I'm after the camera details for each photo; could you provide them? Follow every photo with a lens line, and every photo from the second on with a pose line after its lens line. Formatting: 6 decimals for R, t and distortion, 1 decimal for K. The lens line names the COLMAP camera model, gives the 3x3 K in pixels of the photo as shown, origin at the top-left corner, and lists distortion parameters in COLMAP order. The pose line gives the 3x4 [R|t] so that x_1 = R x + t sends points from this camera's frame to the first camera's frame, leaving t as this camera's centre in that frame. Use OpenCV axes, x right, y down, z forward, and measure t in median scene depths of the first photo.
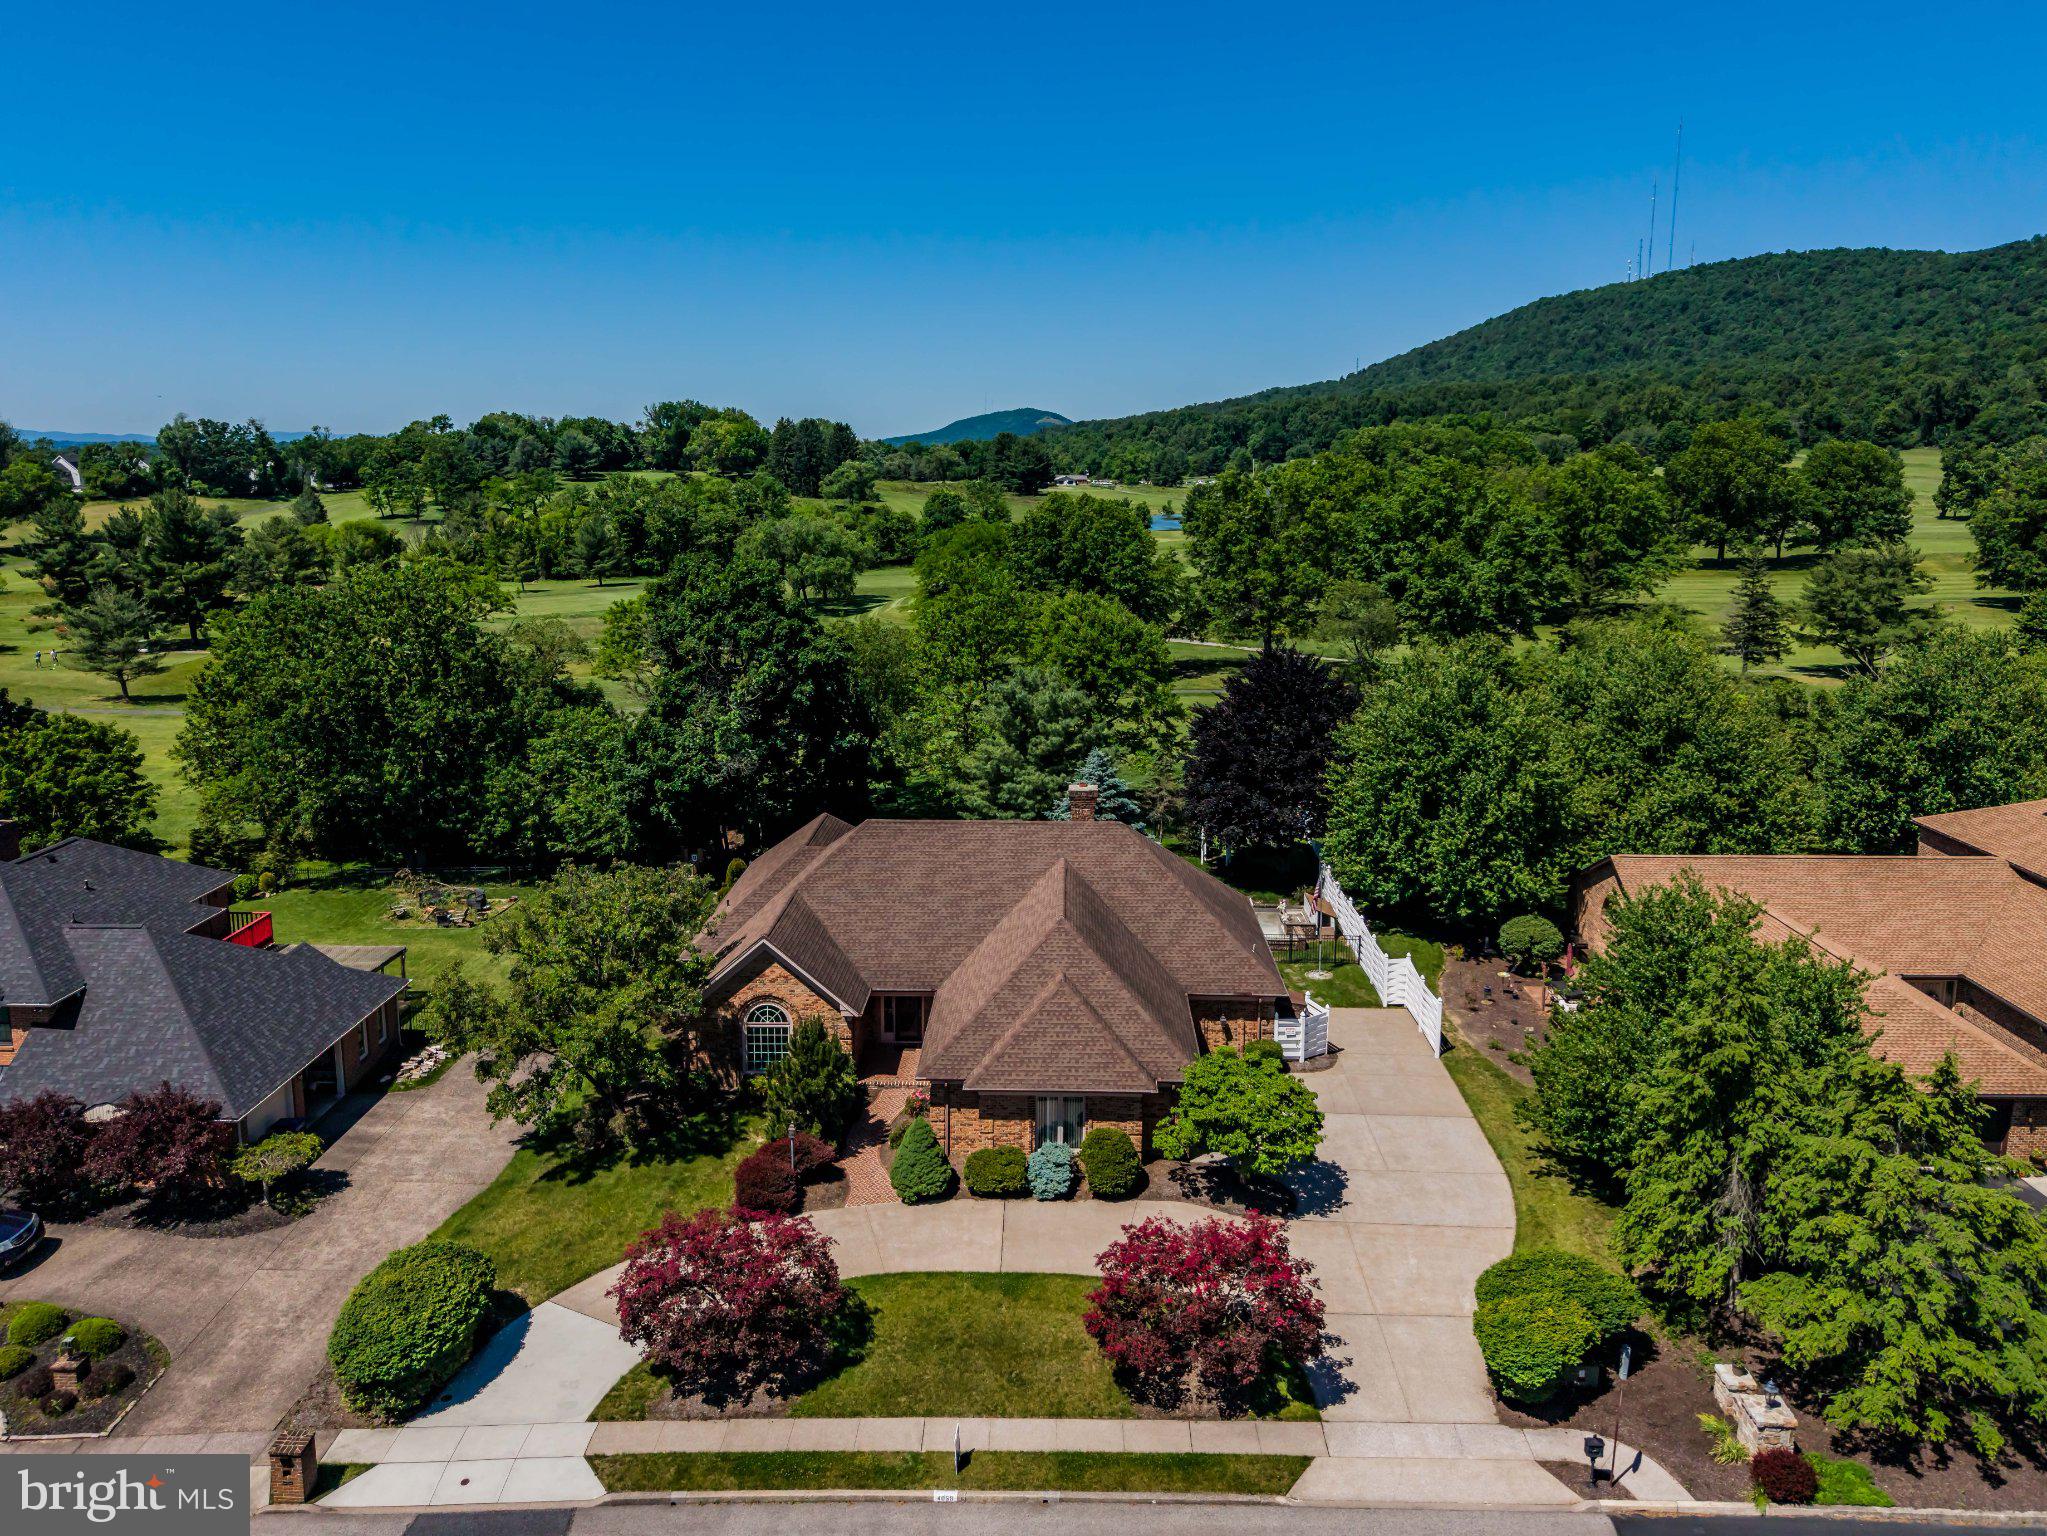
lens RADIAL K [[1523.7, 0, 1039.0], [0, 1523.7, 715.5], [0, 0, 1]] dist [0.035249, -0.040654]
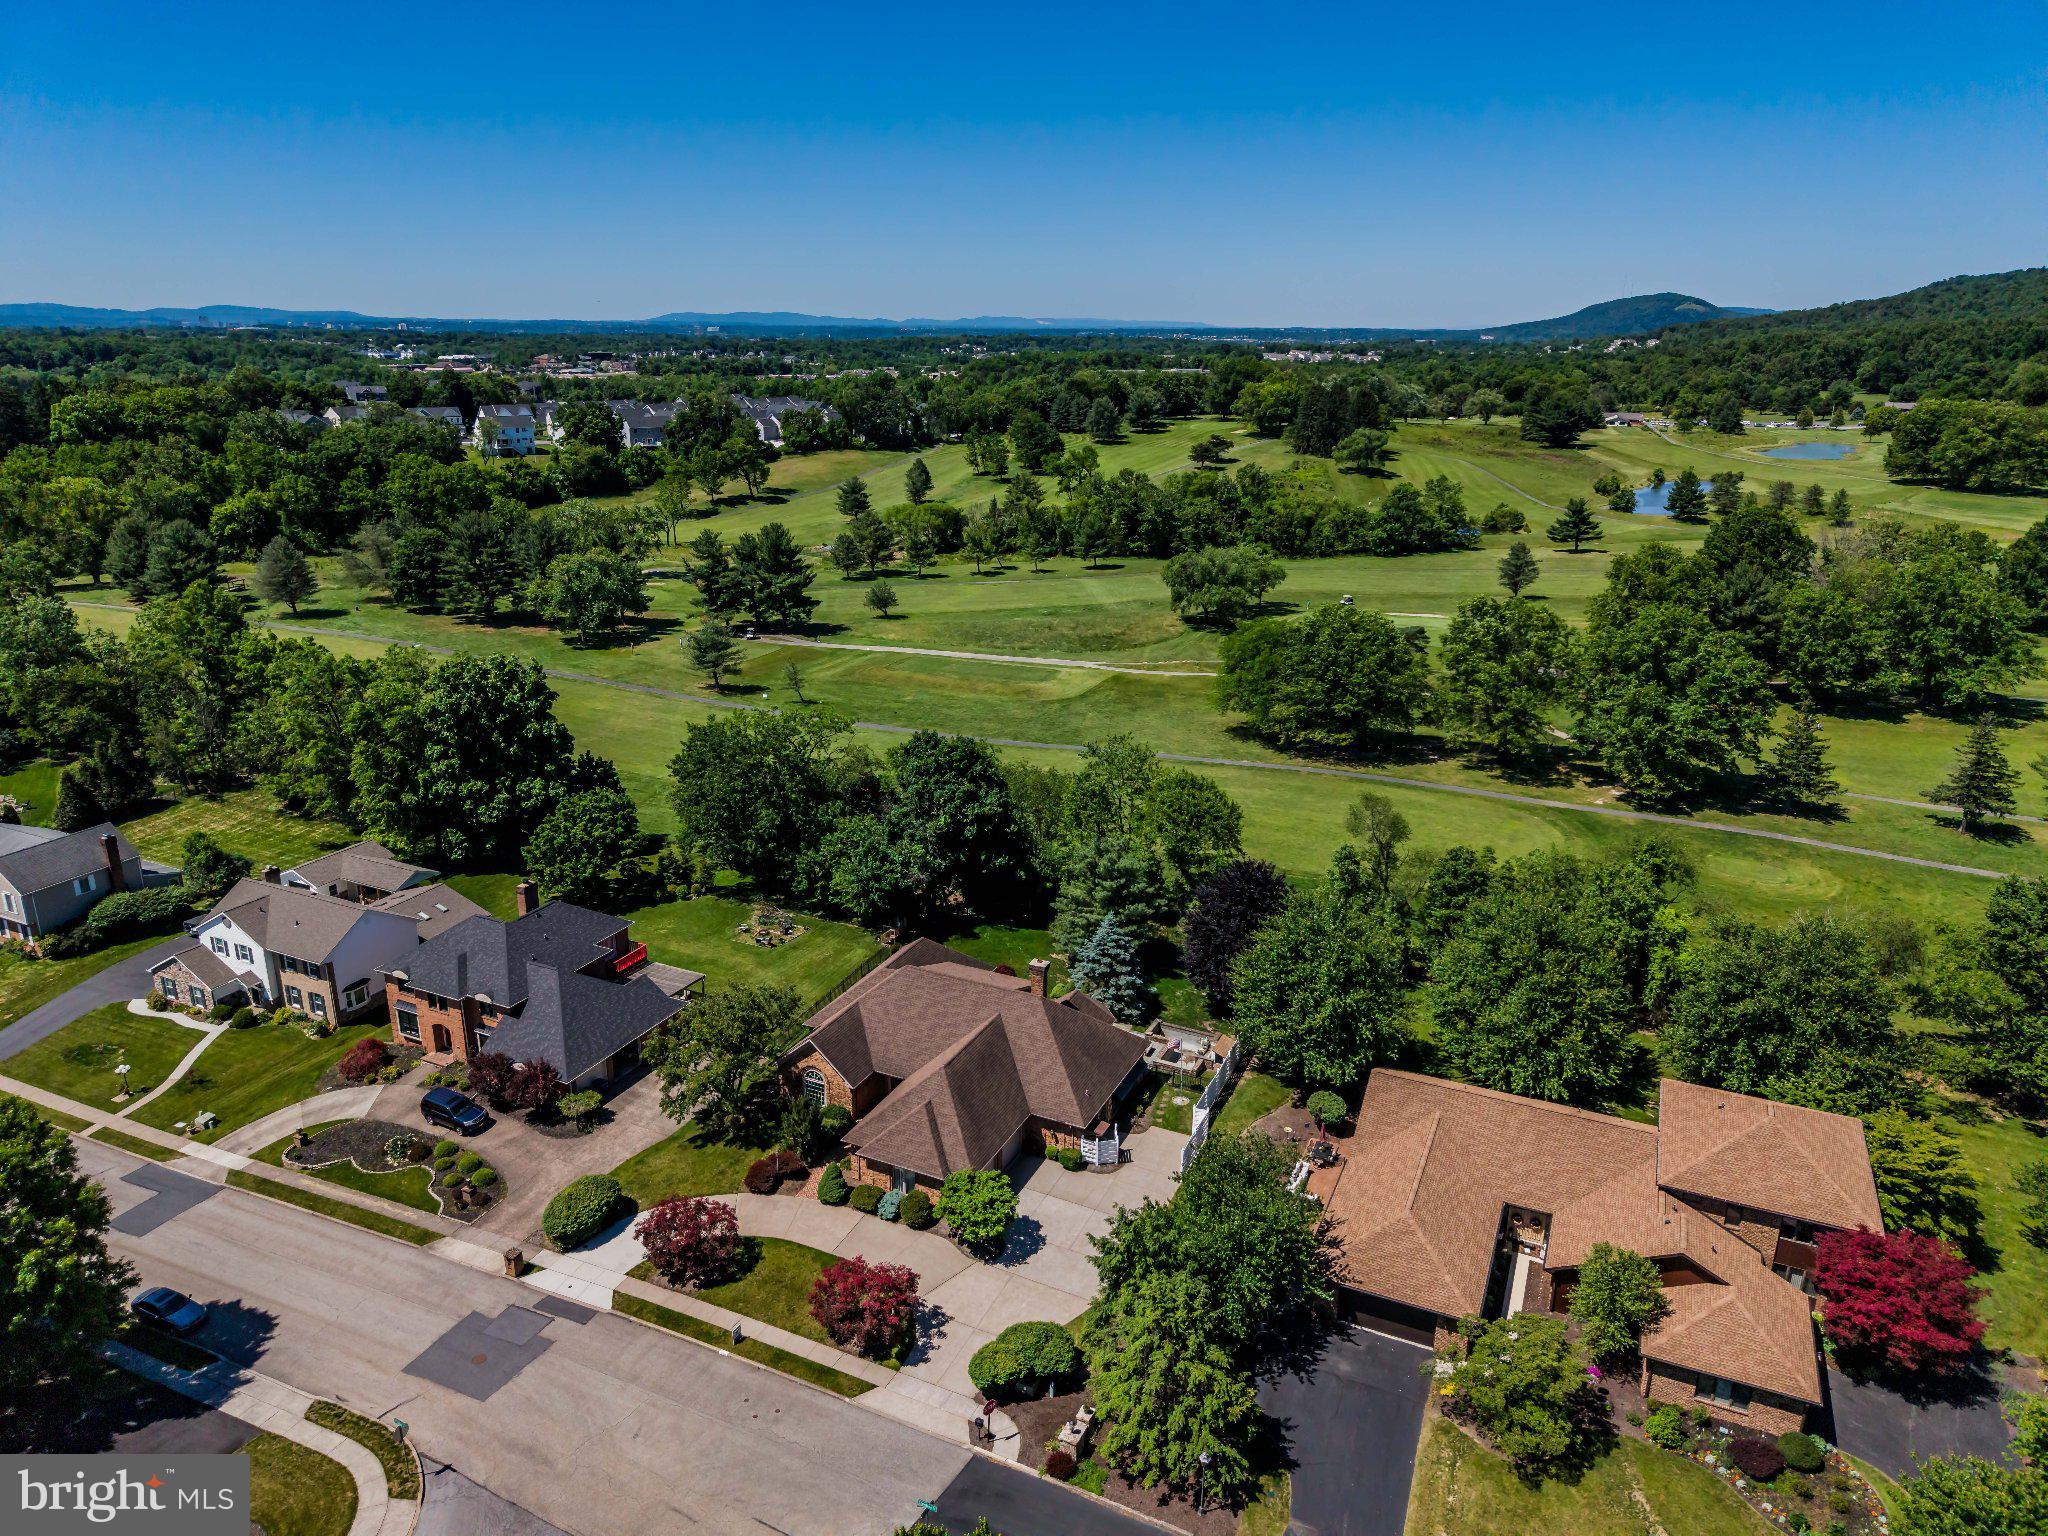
lens RADIAL K [[1372.5, 0, 1018.9], [0, 1372.5, 766.2], [0, 0, 1]] dist [0.031156, -0.038084]
pose [[0.907981, 0.130404, -0.398202, 0.686435], [-0.075963, 0.985820, 0.149627, -0.459967], [0.412067, -0.105610, 0.905012, -0.393130]]
